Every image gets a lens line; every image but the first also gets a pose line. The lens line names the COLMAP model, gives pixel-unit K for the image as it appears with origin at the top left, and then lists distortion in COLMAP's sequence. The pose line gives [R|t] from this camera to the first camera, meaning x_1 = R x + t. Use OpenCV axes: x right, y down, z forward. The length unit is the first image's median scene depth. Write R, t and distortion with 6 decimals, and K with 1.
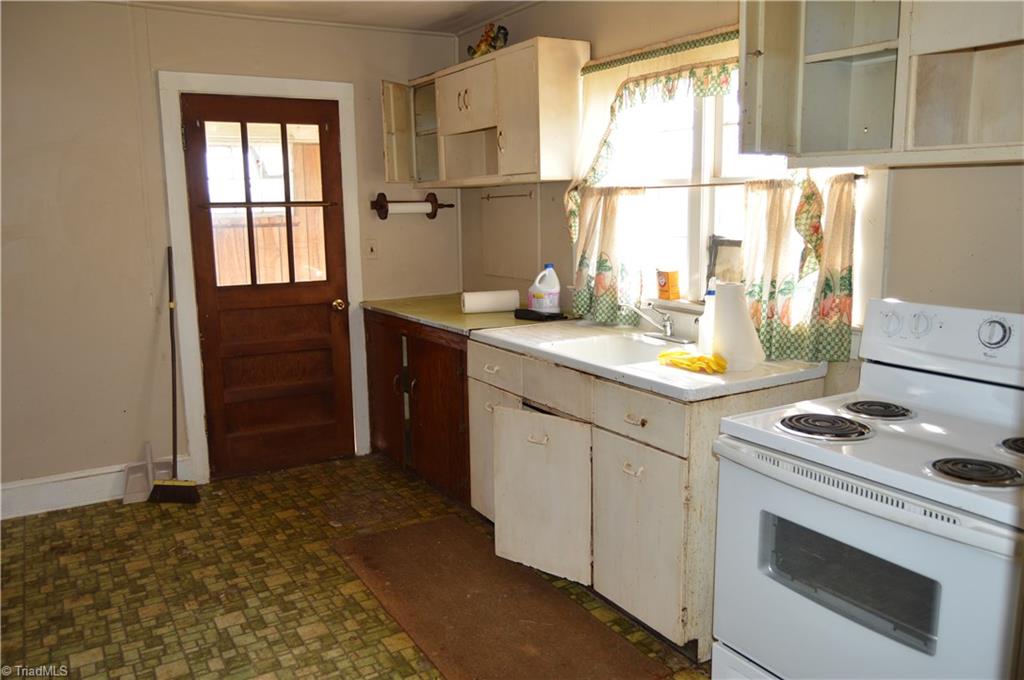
lens RADIAL K [[799.5, 0, 513.7], [0, 799.5, 341.3], [0, 0, 1]] dist [-0.019835, 0.013219]
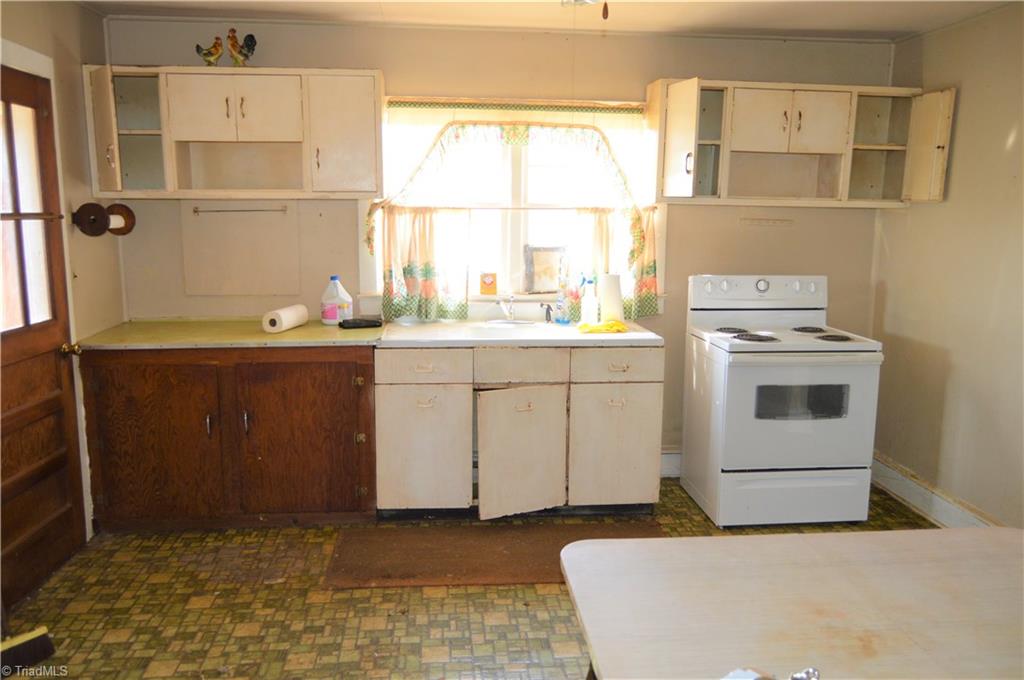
lens RADIAL K [[799.5, 0, 513.7], [0, 799.5, 341.3], [0, 0, 1]] dist [-0.019835, 0.013219]
pose [[0.431793, -0.129344, 0.892651, -0.869374], [0.139414, 0.987342, 0.075627, -0.063050], [-0.891133, 0.091793, 0.444360, 0.352586]]
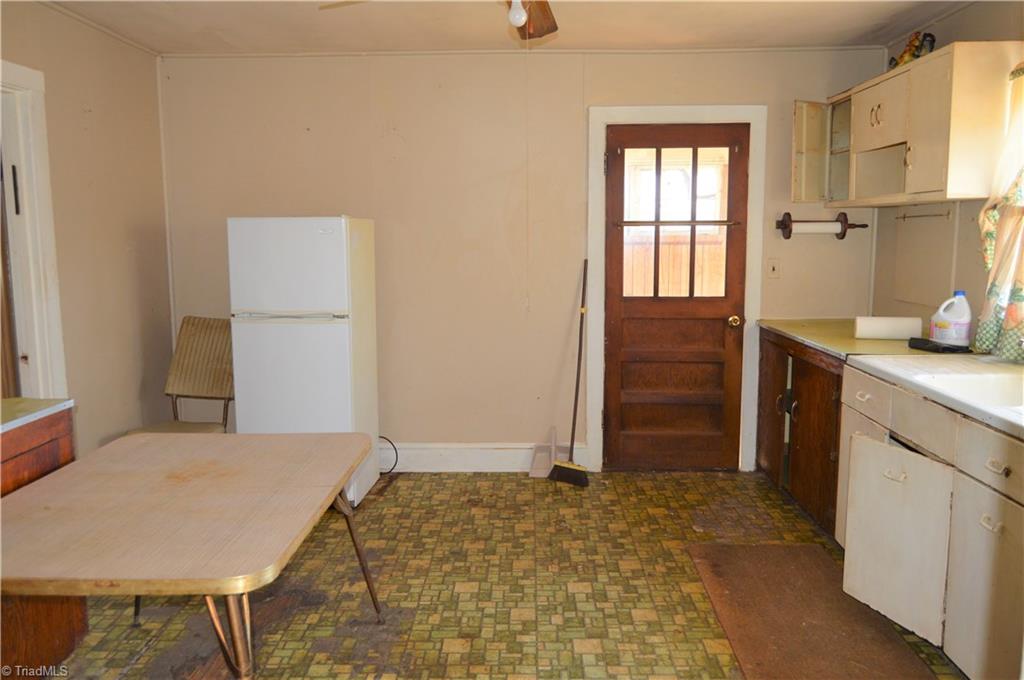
lens RADIAL K [[799.5, 0, 513.7], [0, 799.5, 341.3], [0, 0, 1]] dist [-0.019835, 0.013219]
pose [[0.844868, 0.082095, -0.528639, 0.105408], [-0.094796, 0.995492, 0.003091, 0.004794], [0.526509, 0.047501, 0.848841, -0.023366]]
